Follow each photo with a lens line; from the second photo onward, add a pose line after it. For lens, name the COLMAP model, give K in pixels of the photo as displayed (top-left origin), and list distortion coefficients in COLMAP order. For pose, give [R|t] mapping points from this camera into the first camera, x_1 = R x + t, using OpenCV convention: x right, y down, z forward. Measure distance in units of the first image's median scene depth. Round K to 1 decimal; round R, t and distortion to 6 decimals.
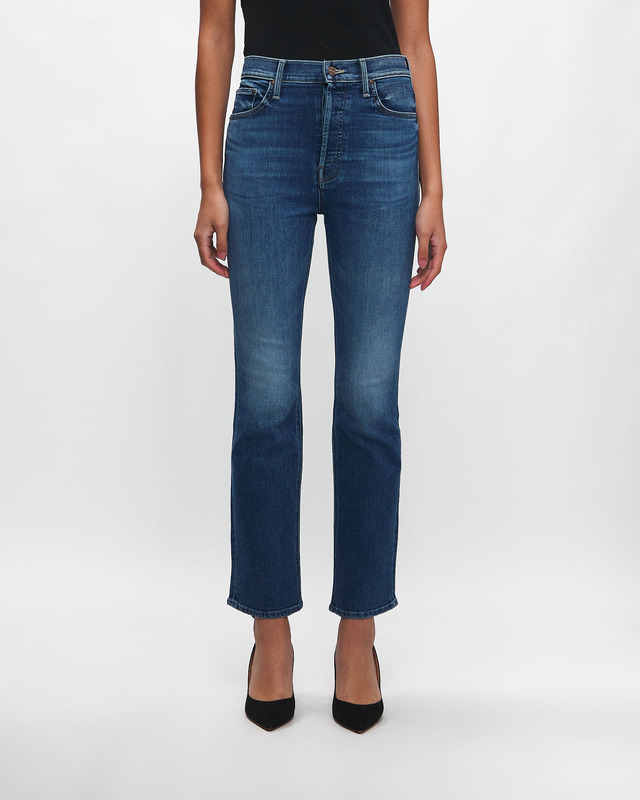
lens RADIAL K [[1337.9, 0, 320.0], [0, 1337.9, 400.0], [0, 0, 1]] dist [-0.232523, 0.068306]
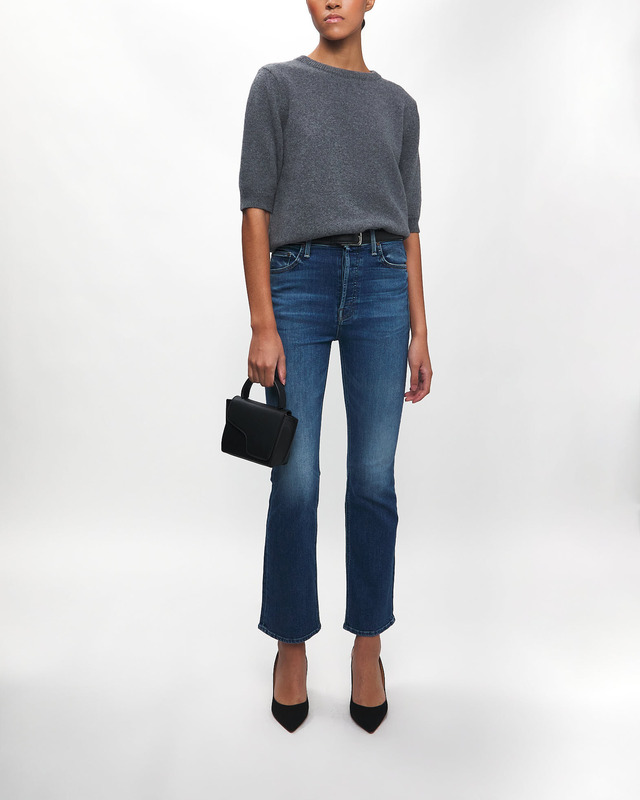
lens RADIAL K [[820.5, 0, 320.0], [0, 820.5, 400.0], [0, 0, 1]] dist [0.002903, 0.002090]
pose [[0.999547, 0.001017, -0.030085, 0.004831], [-0.003586, 0.996335, -0.085459, -0.010933], [0.029887, 0.085528, 0.995887, 0.172147]]
